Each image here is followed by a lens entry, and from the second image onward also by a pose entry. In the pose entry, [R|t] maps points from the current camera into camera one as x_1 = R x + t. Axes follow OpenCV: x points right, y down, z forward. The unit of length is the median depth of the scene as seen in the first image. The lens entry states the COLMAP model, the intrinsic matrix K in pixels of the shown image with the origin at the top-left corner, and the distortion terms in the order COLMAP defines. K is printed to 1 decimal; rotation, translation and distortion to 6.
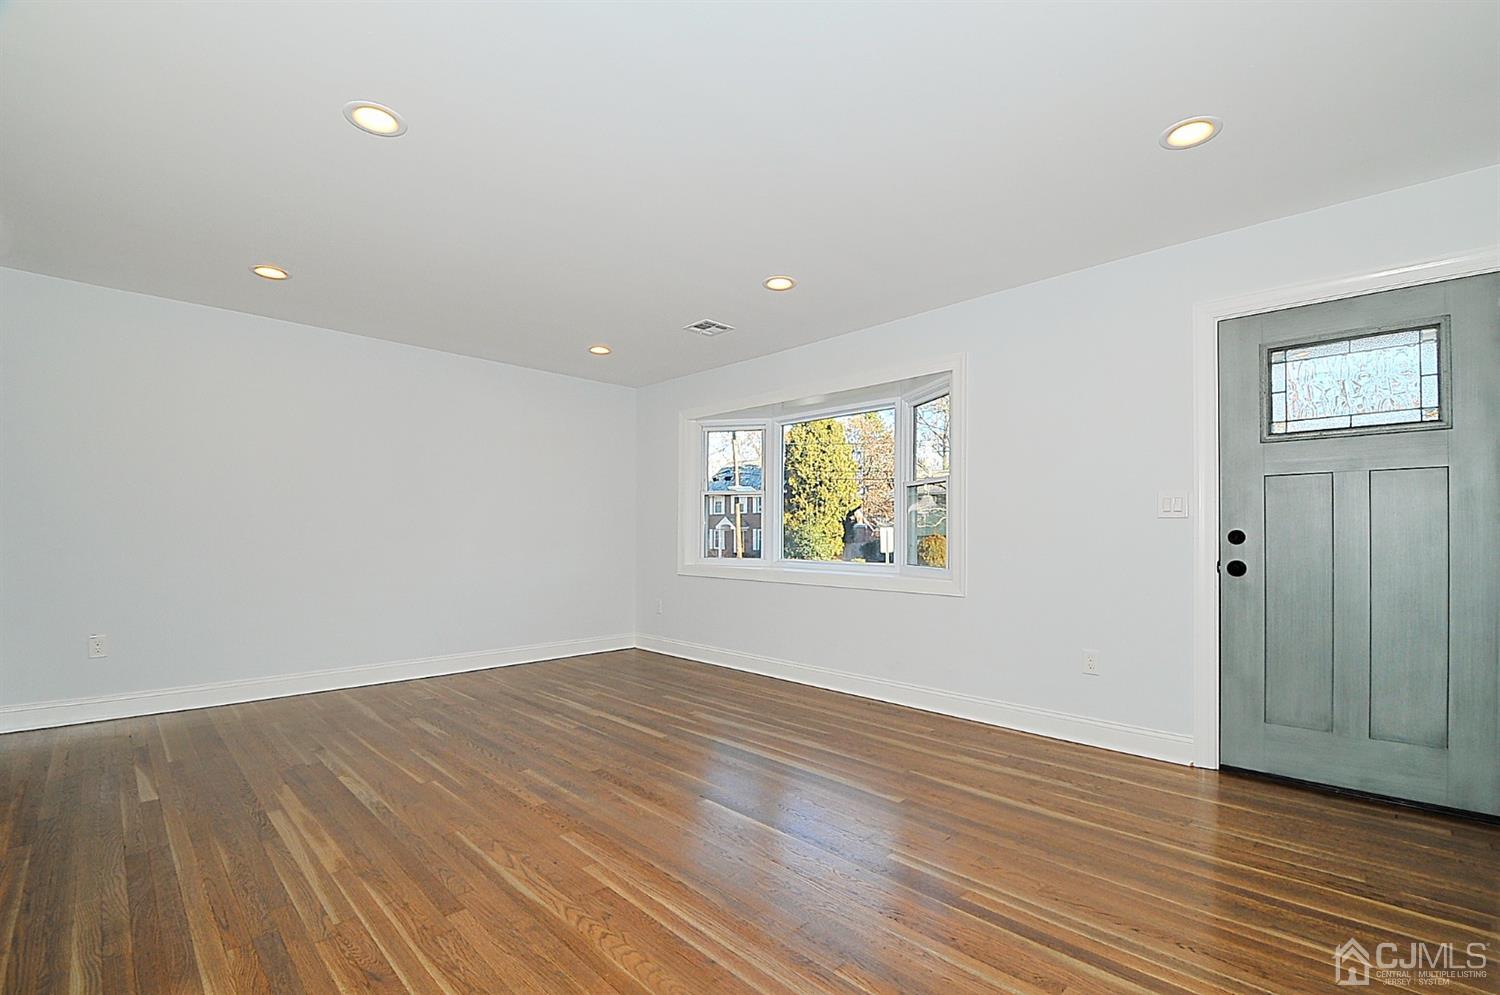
lens RADIAL K [[652.9, 0, 762.0], [0, 652.9, 527.0], [0, 0, 1]] dist [0.013105, -0.024415]
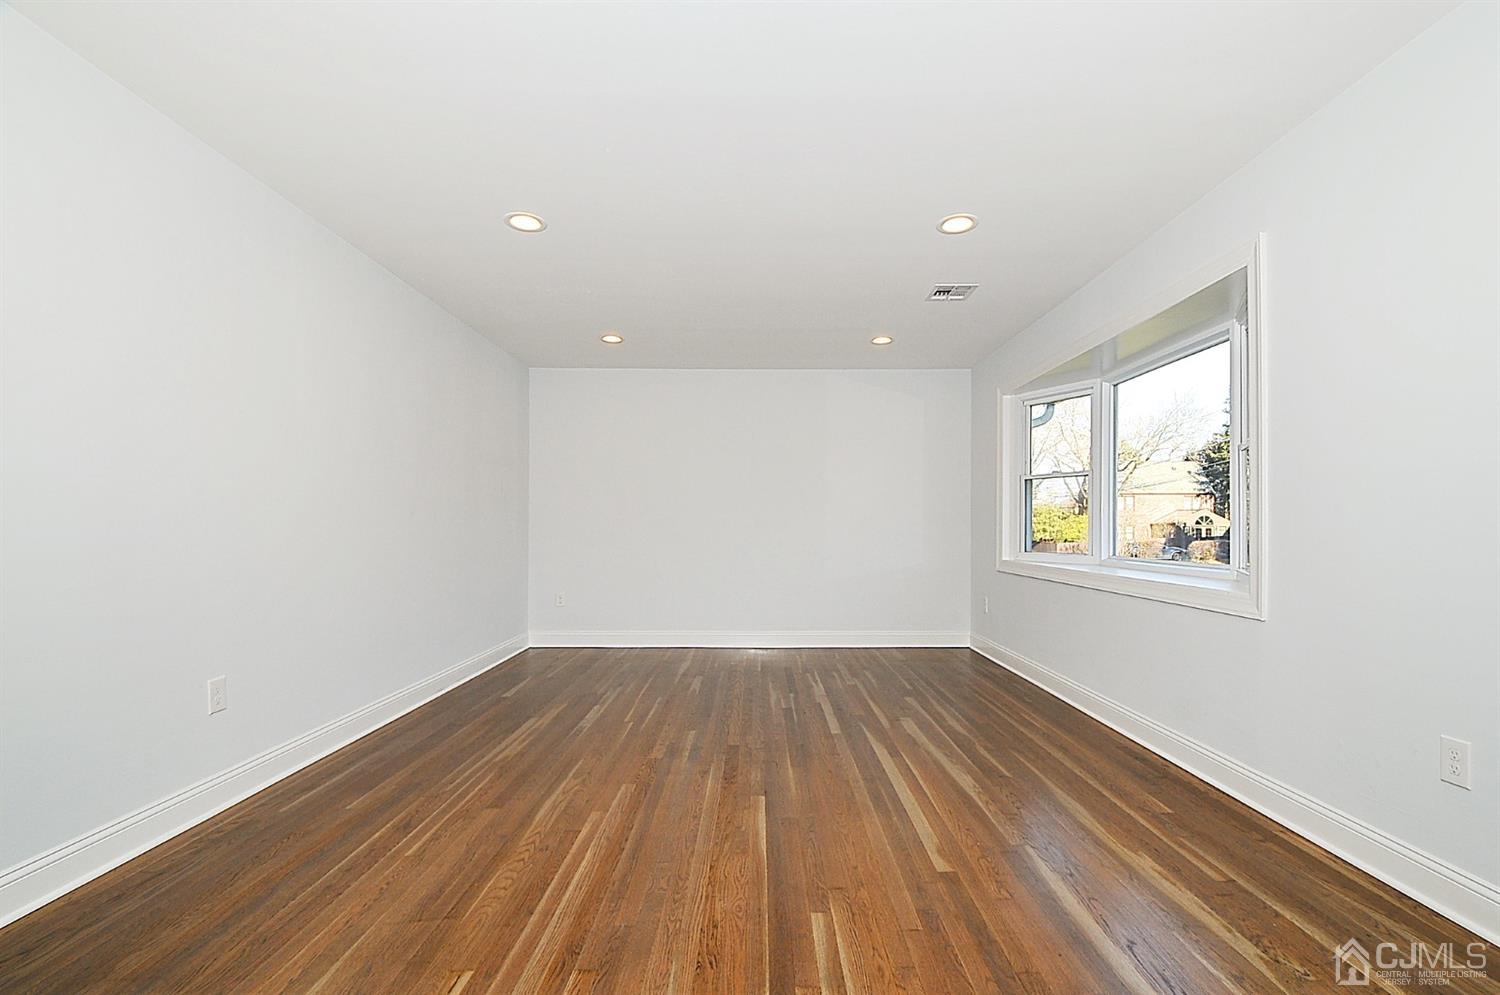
lens RADIAL K [[652.9, 0, 762.0], [0, 652.9, 527.0], [0, 0, 1]] dist [0.013105, -0.024415]
pose [[0.706213, -0.004127, -0.707987, 0.542618], [0.012602, 0.999898, 0.006741, 0.006745], [0.707887, -0.013682, 0.706193, 0.279682]]
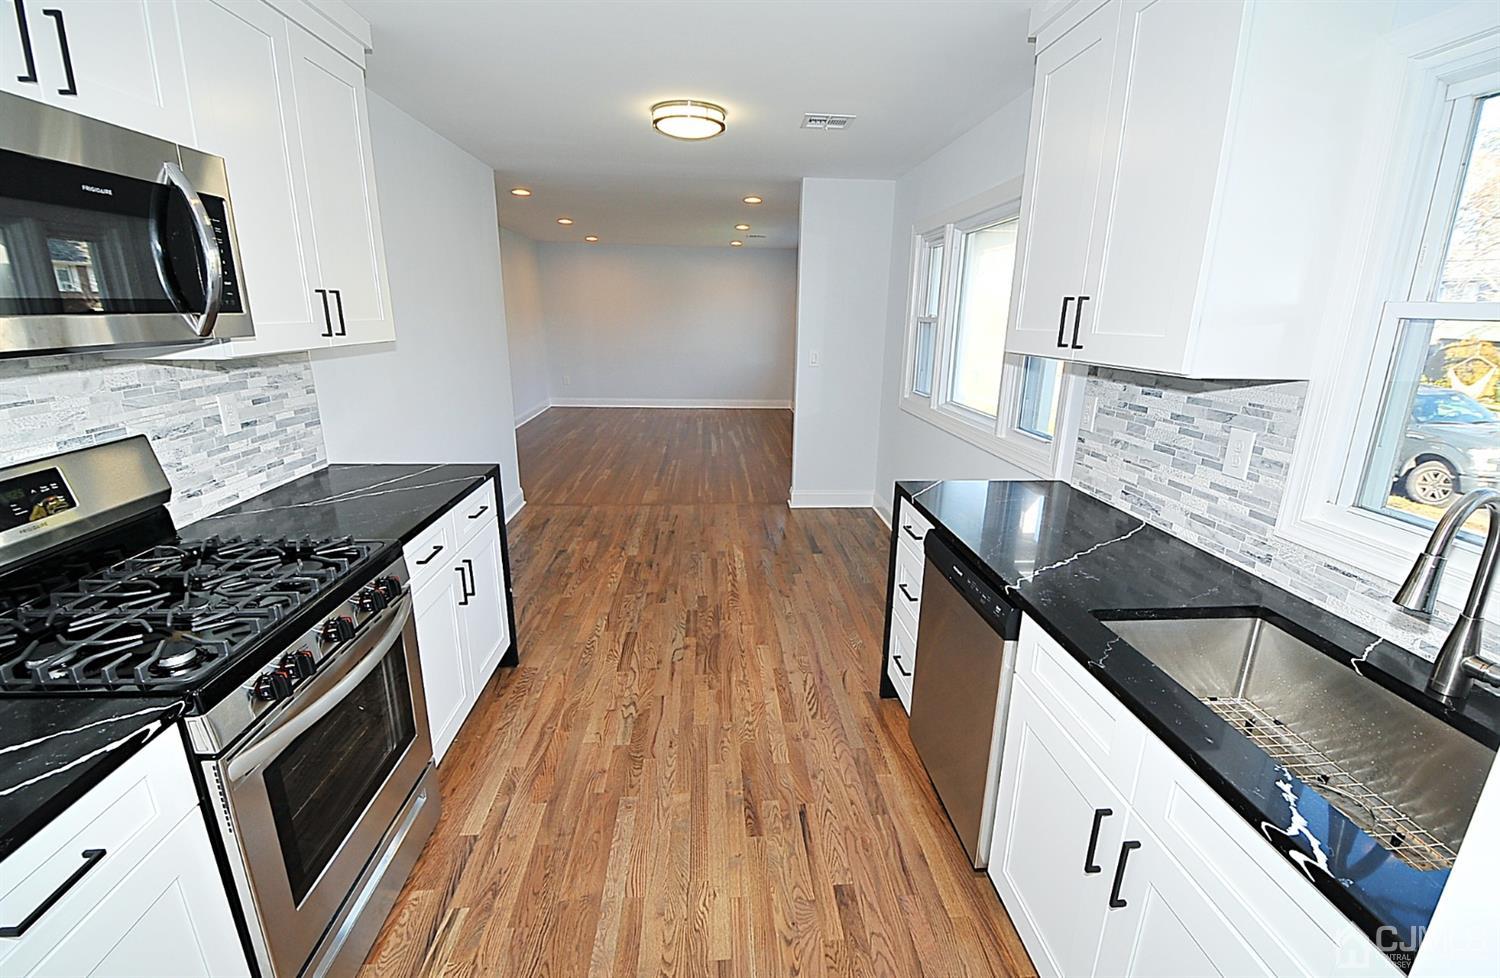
lens RADIAL K [[663.8, 0, 764.8], [0, 663.8, 511.5], [0, 0, 1]] dist [0.000707, -0.019414]
pose [[0.756067, 0.197974, -0.623834, 1.939838], [-0.006755, 0.955464, 0.295029, -0.162494], [0.654459, -0.218848, 0.723733, -0.834389]]
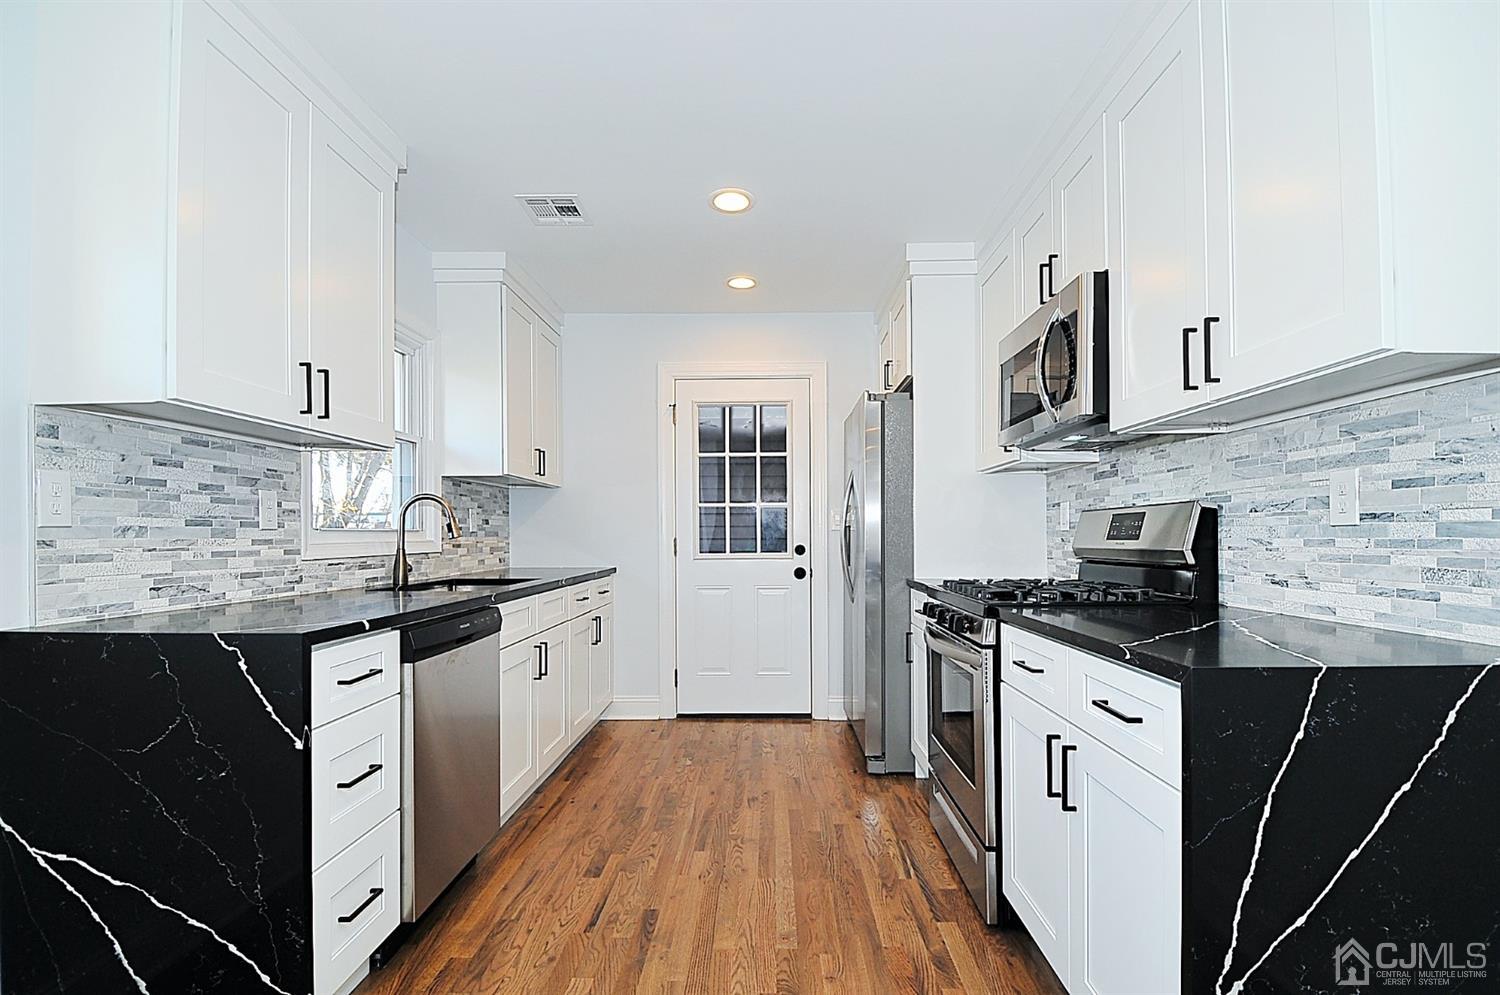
lens RADIAL K [[720.3, 0, 761.4], [0, 720.3, 532.1], [0, 0, 1]] dist [0.016840, -0.025375]
pose [[-0.690564, 0.003878, 0.723261, 0.953365], [-0.007845, 0.999887, -0.012853, -0.013235], [-0.723228, -0.014550, -0.690456, 0.020202]]
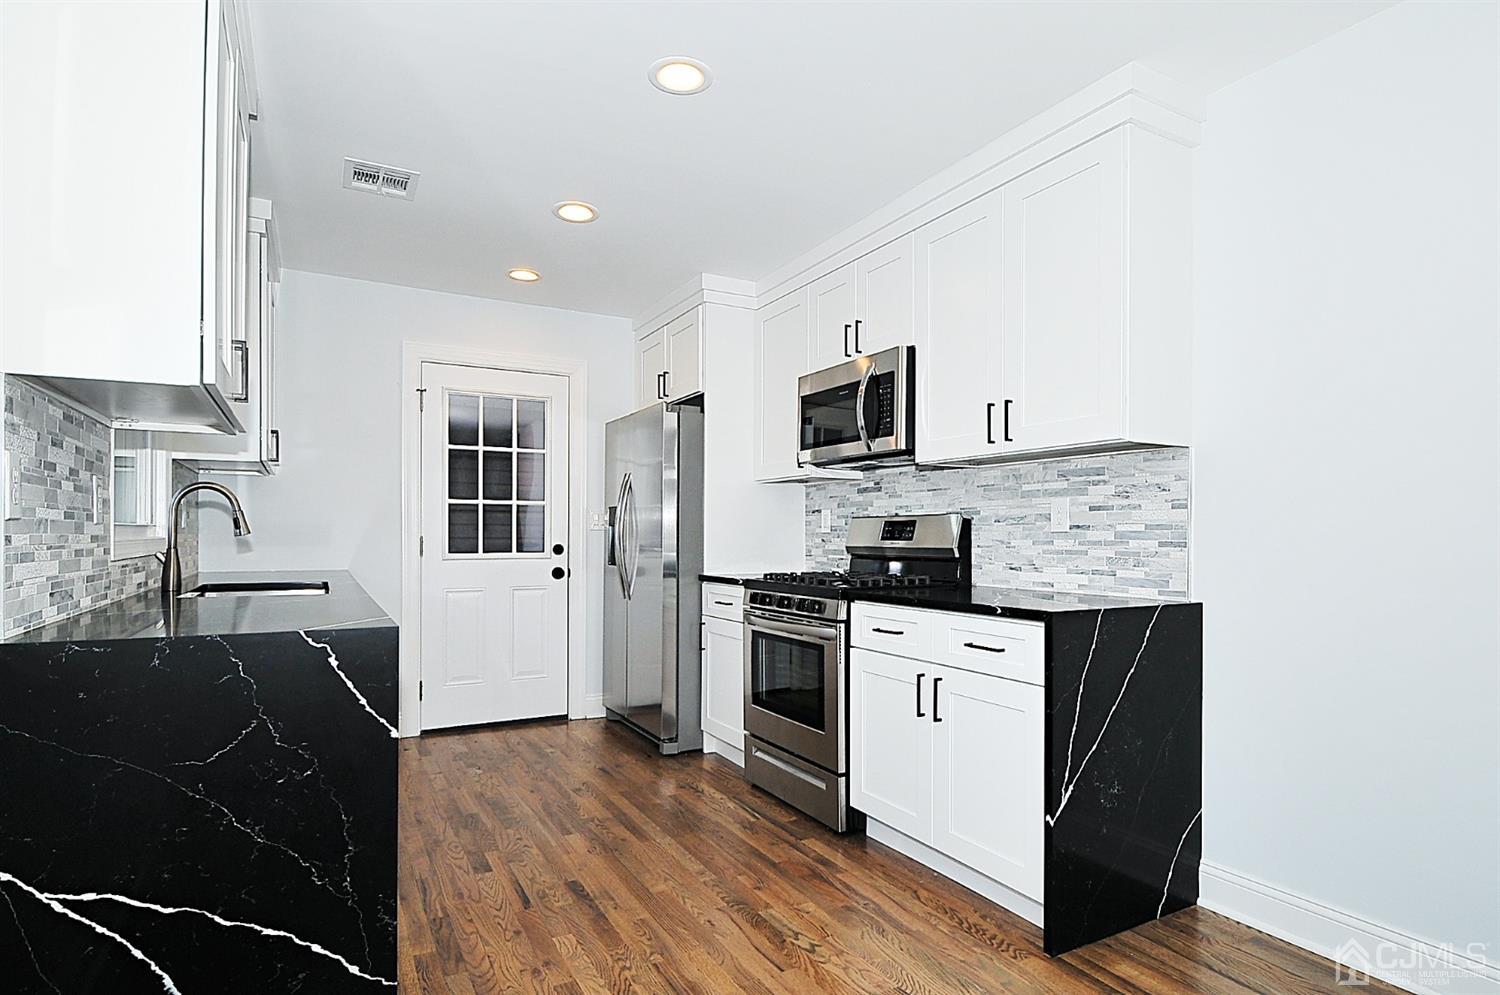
lens RADIAL K [[798.1, 0, 763.1], [0, 798.1, 534.2], [0, 0, 1]] dist [0.016345, -0.027863]
pose [[-0.959456, -0.005782, 0.281799, 1.116928], [-0.010230, 0.999845, -0.014317, -0.008104], [-0.281673, -0.016620, -0.959367, 0.378727]]
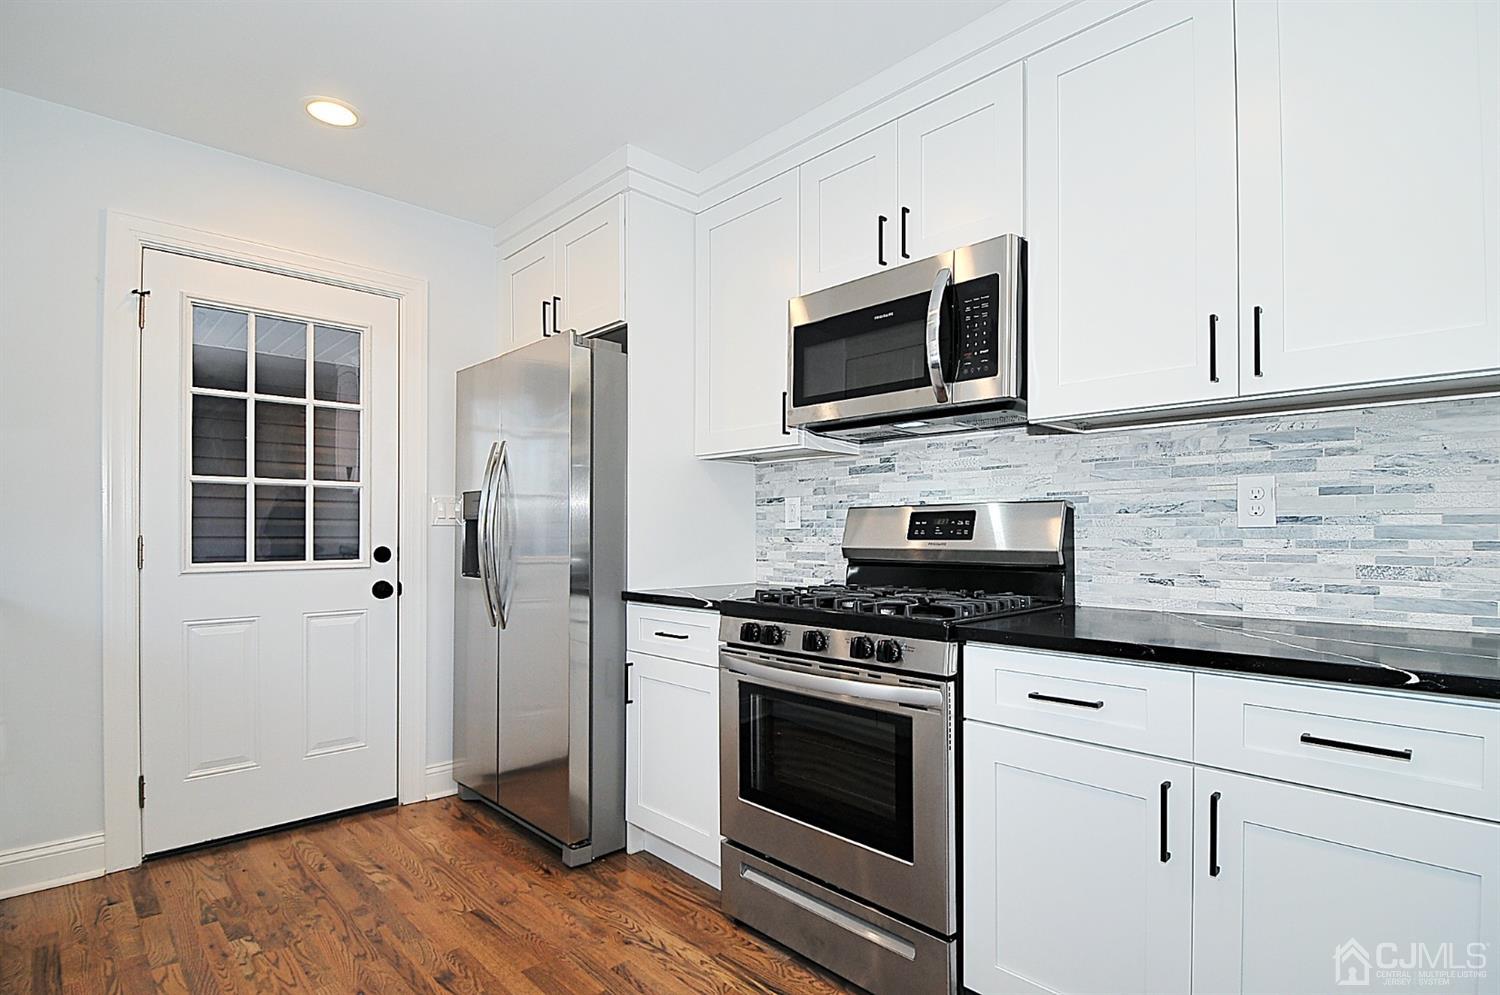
lens RADIAL K [[741.2, 0, 761.5], [0, 741.2, 531.7], [0, 0, 1]] dist [0.018365, -0.027710]
pose [[-0.999787, -0.004351, 0.020159, 1.436782], [-0.004673, 0.999862, -0.015959, -0.013568], [-0.020087, -0.016050, -0.999669, -0.059025]]
